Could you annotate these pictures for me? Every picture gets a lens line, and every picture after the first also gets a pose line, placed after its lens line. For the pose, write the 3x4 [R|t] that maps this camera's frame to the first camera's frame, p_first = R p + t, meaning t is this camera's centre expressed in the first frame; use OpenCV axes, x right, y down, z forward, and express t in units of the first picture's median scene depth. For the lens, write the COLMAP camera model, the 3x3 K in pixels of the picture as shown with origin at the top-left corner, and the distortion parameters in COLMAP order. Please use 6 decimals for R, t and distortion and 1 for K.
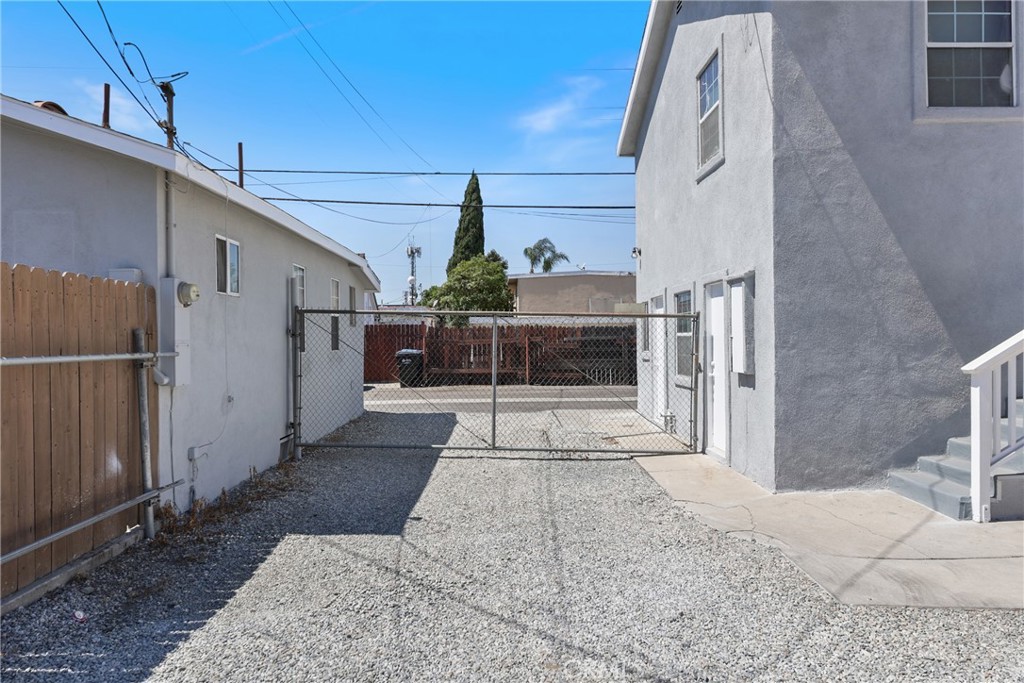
lens RADIAL K [[690.6, 0, 516.2], [0, 690.6, 339.5], [0, 0, 1]] dist [-0.005978, -0.002659]
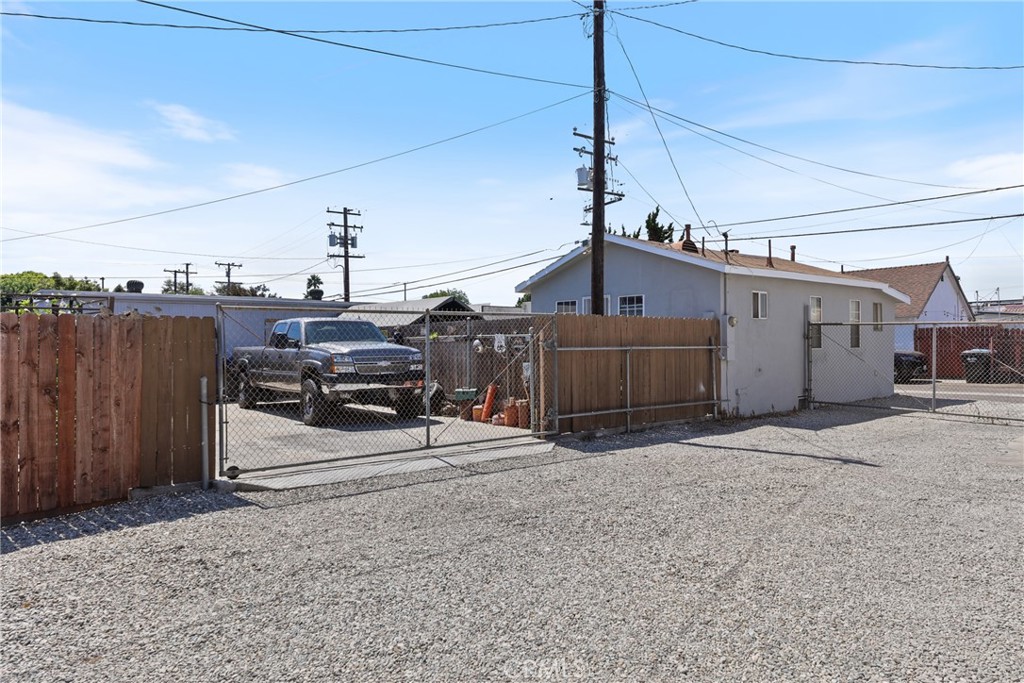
lens RADIAL K [[690.6, 0, 515.2], [0, 690.6, 343.2], [0, 0, 1]] dist [-0.005978, -0.002659]
pose [[0.642976, 0.001233, -0.765885, 0.869921], [0.001918, 0.999993, 0.003220, -0.001194], [0.765884, -0.003539, 0.642969, -1.107434]]
